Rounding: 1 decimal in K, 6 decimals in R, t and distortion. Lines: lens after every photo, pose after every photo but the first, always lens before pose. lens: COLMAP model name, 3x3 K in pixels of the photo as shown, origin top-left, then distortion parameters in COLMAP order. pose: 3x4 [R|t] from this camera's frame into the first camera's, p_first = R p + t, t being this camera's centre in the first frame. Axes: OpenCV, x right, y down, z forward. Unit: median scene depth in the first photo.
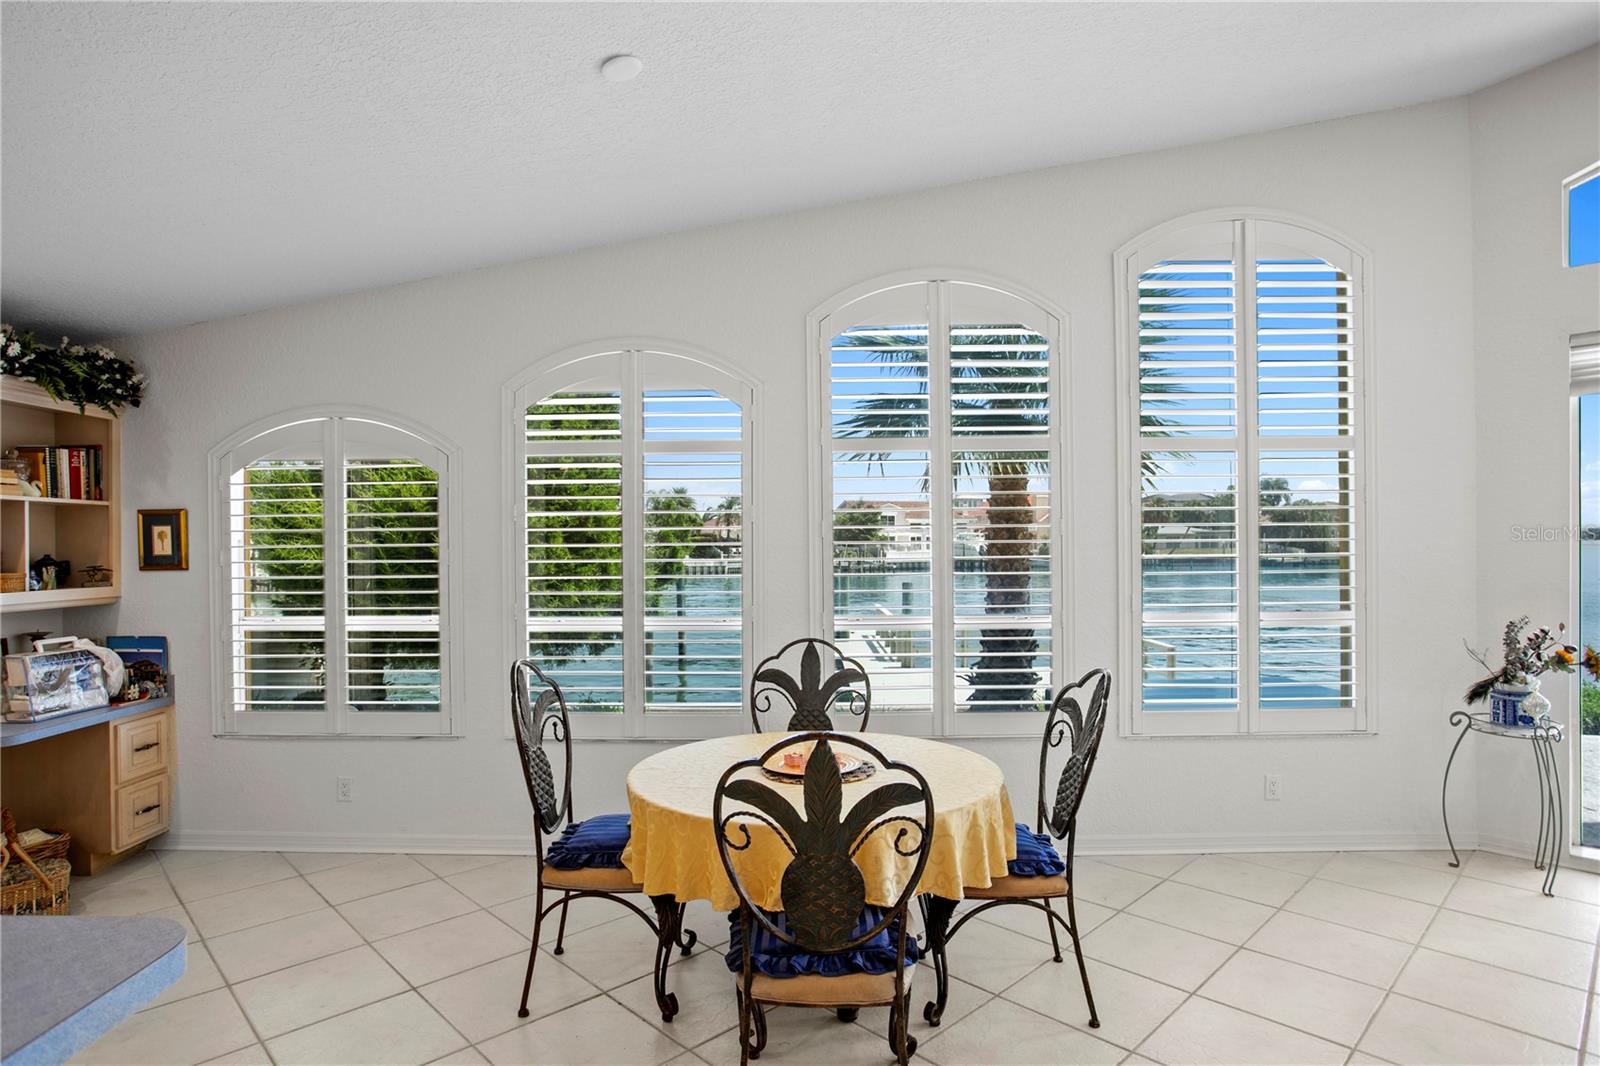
lens RADIAL K [[864.9, 0, 790.4], [0, 864.9, 541.4], [0, 0, 1]] dist [-0.001878, 0.001234]
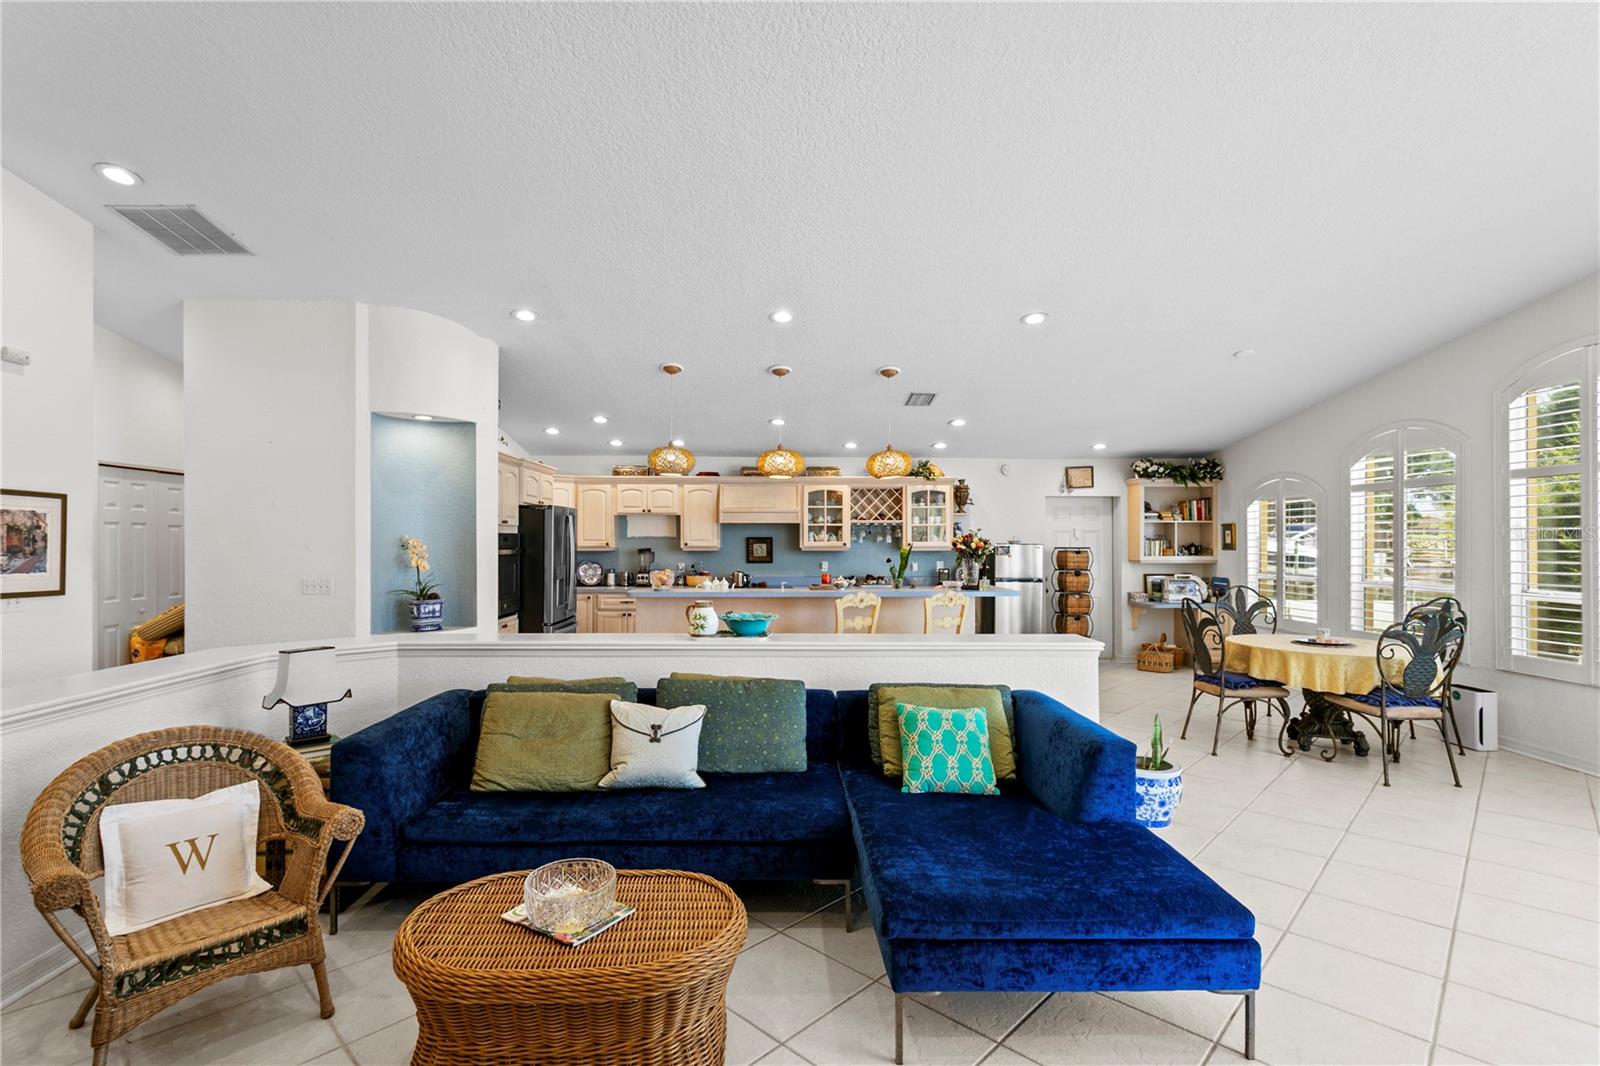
lens RADIAL K [[763.9, 0, 799.2], [0, 763.9, 531.0], [0, 0, 1]] dist [-0.001571, 0.005930]
pose [[0.029349, -0.005743, -0.999553, 1.357958], [0.004593, 0.999974, -0.005610, -0.011248], [0.999559, -0.004427, 0.029374, -0.227439]]
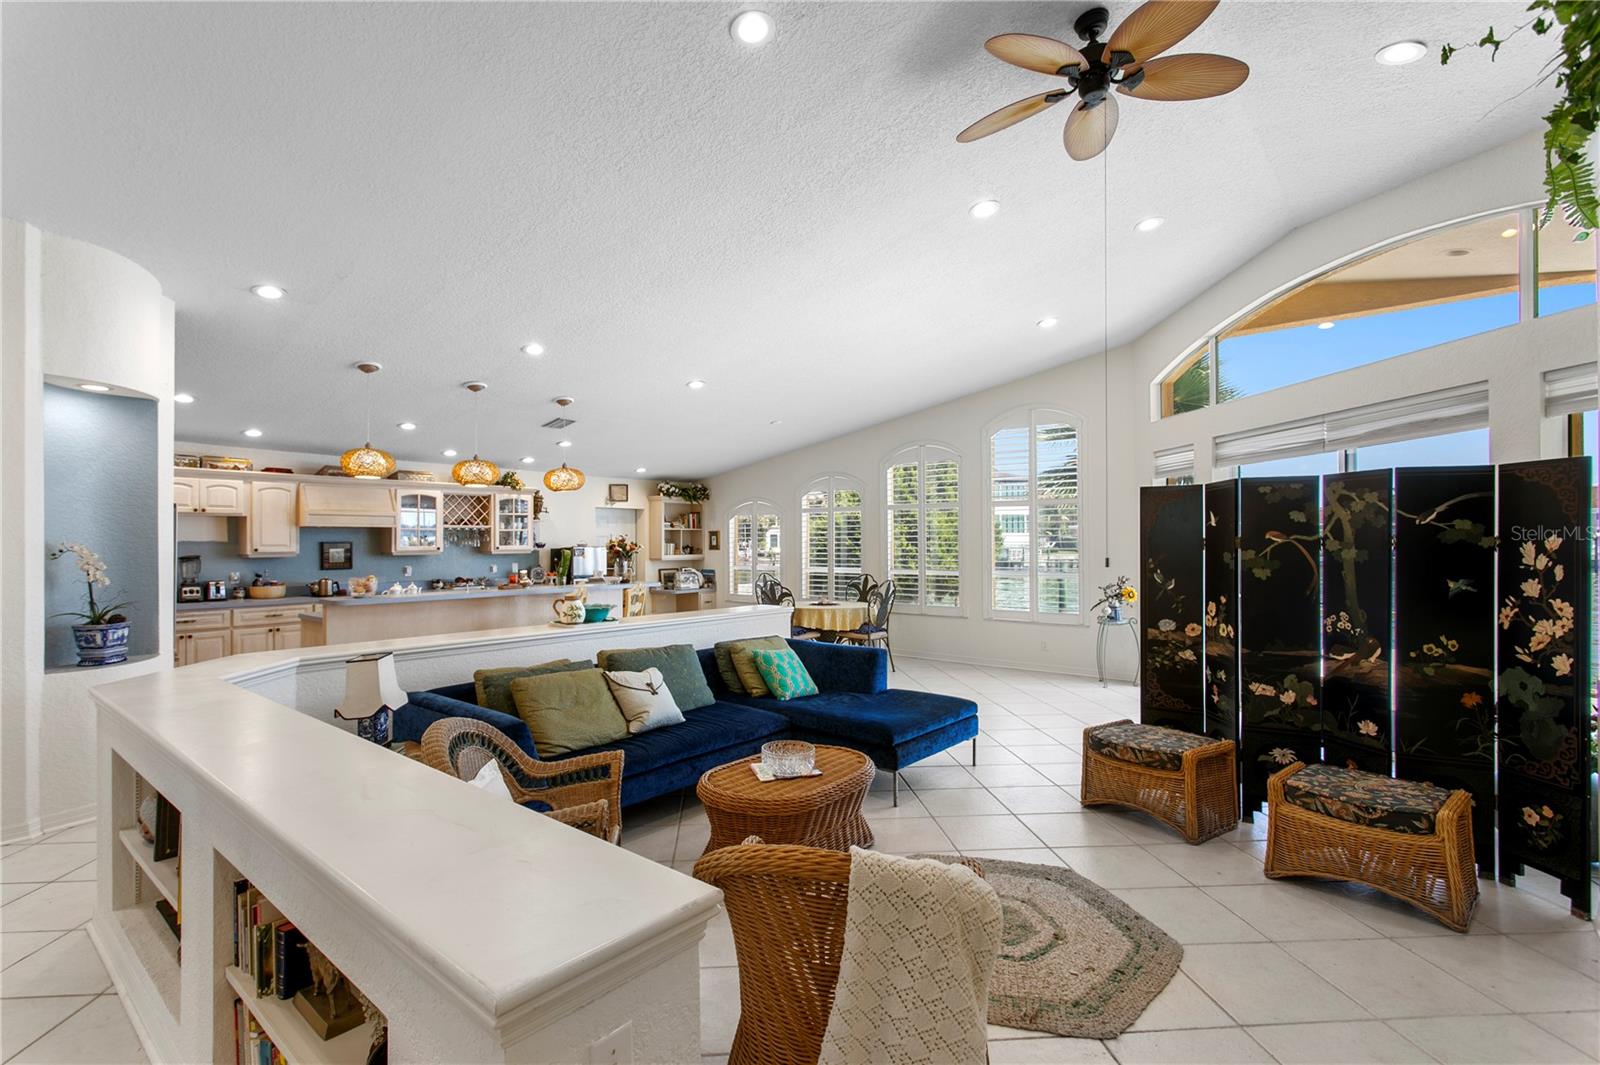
lens RADIAL K [[763.9, 0, 789.7], [0, 763.9, 534.8], [0, 0, 1]] dist [-0.001571, 0.005930]
pose [[0.775610, -0.001792, -0.631210, 1.383534], [0.001395, 0.999998, -0.001124, -0.020364], [0.631211, -0.000009, 0.775611, -1.113191]]
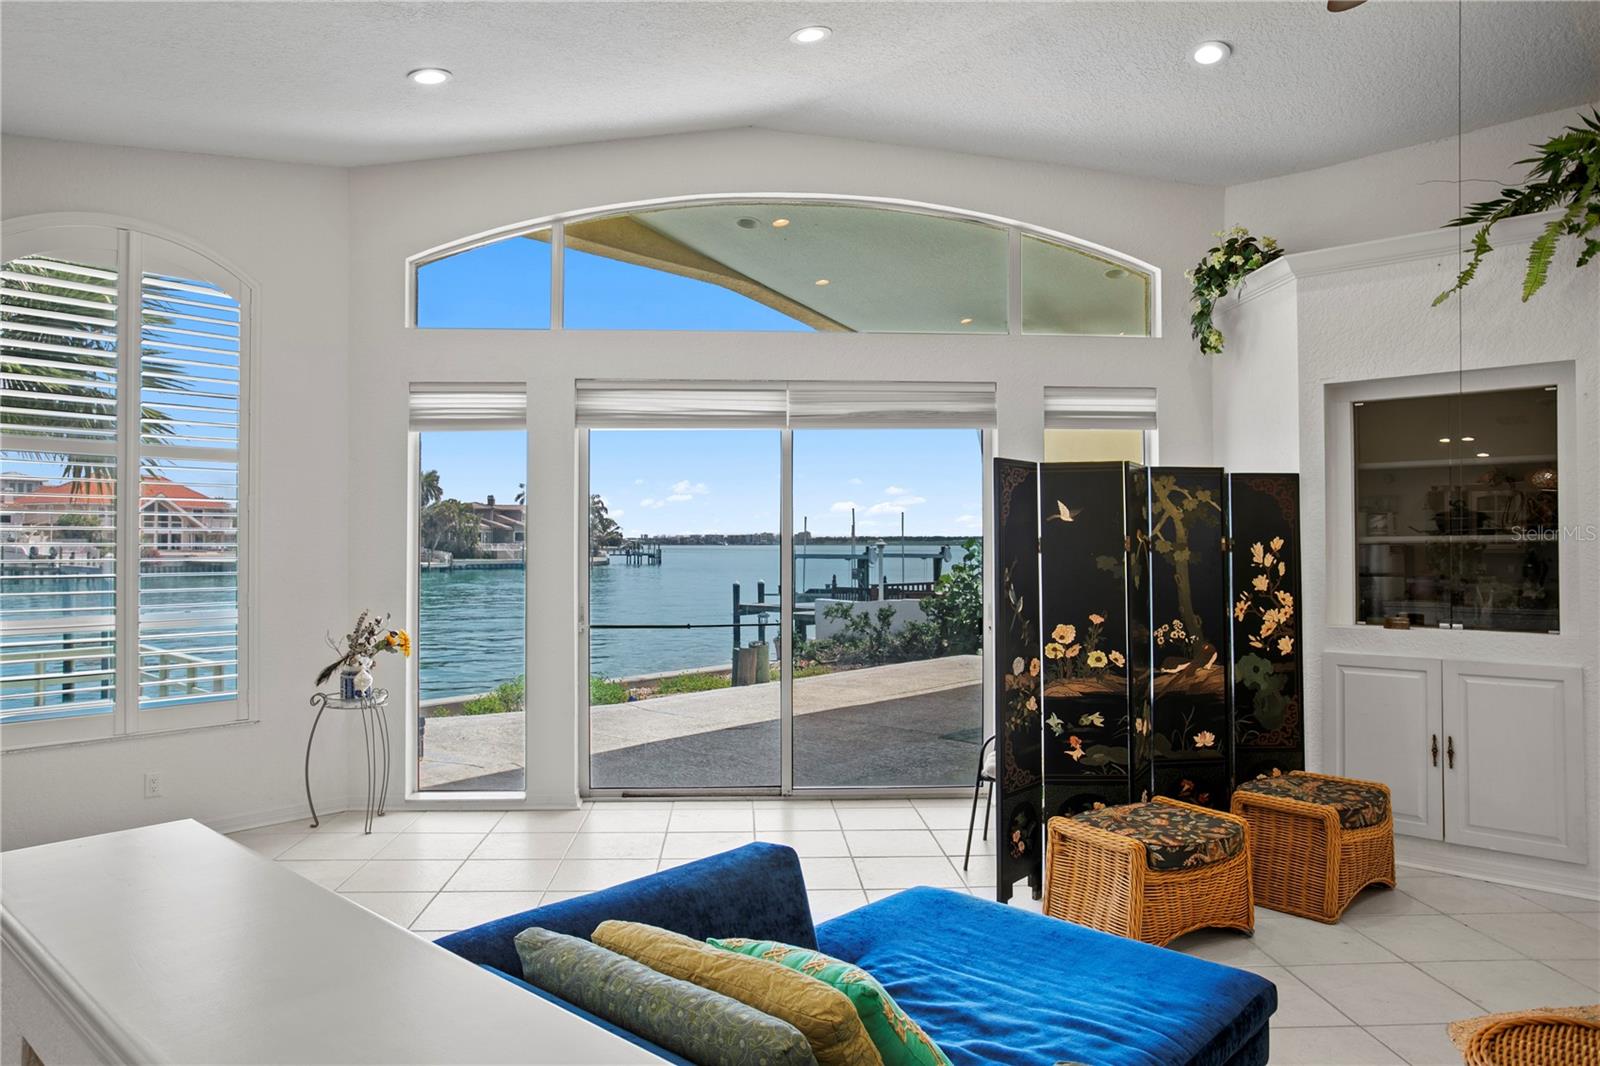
lens RADIAL K [[1044.1, 0, 787.6], [0, 1044.1, 534.5], [0, 0, 1]] dist [-0.039722, 0.034933]
pose [[0.668061, 0.011730, 0.744014, 0.148229], [-0.005906, 0.999928, -0.010461, -0.006188], [-0.744083, 0.002594, 0.668082, -0.398573]]
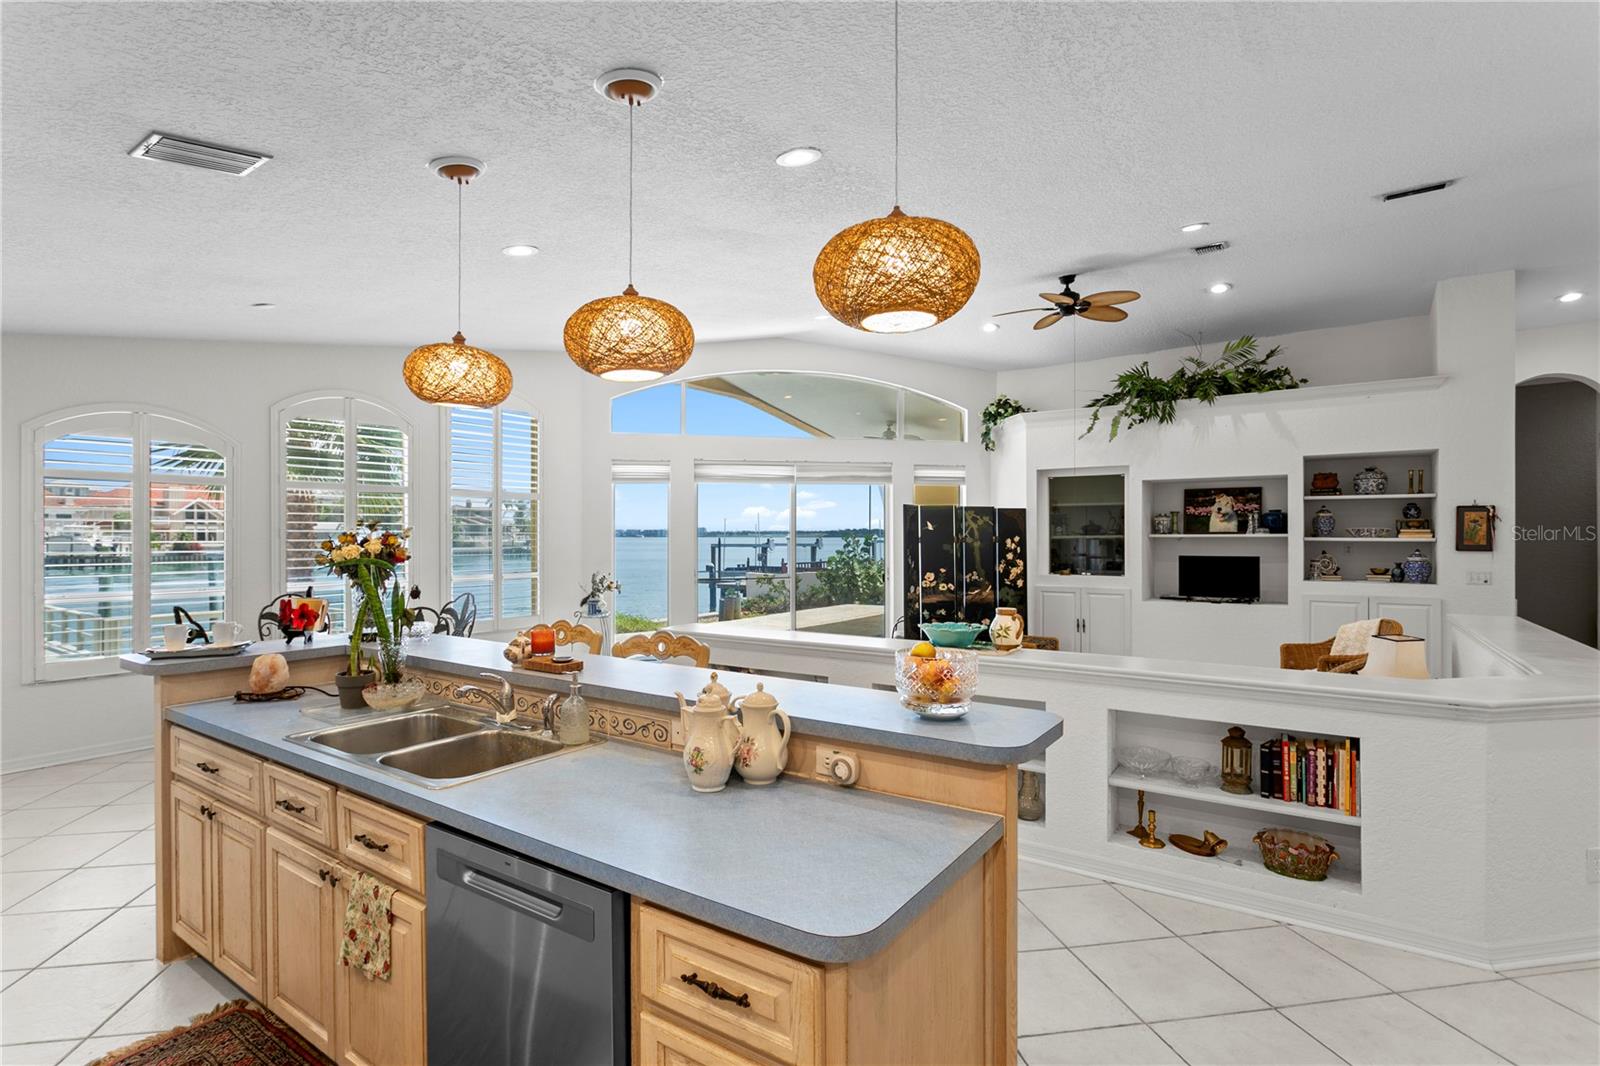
lens RADIAL K [[755.0, 0, 801.9], [0, 755.0, 527.3], [0, 0, 1]] dist [0.037913, 0.005516]
pose [[0.551257, 0.015810, 0.834186, -0.630289], [-0.006182, 0.999870, -0.014865, -0.009422], [-0.834312, 0.003038, 0.551284, -0.672392]]
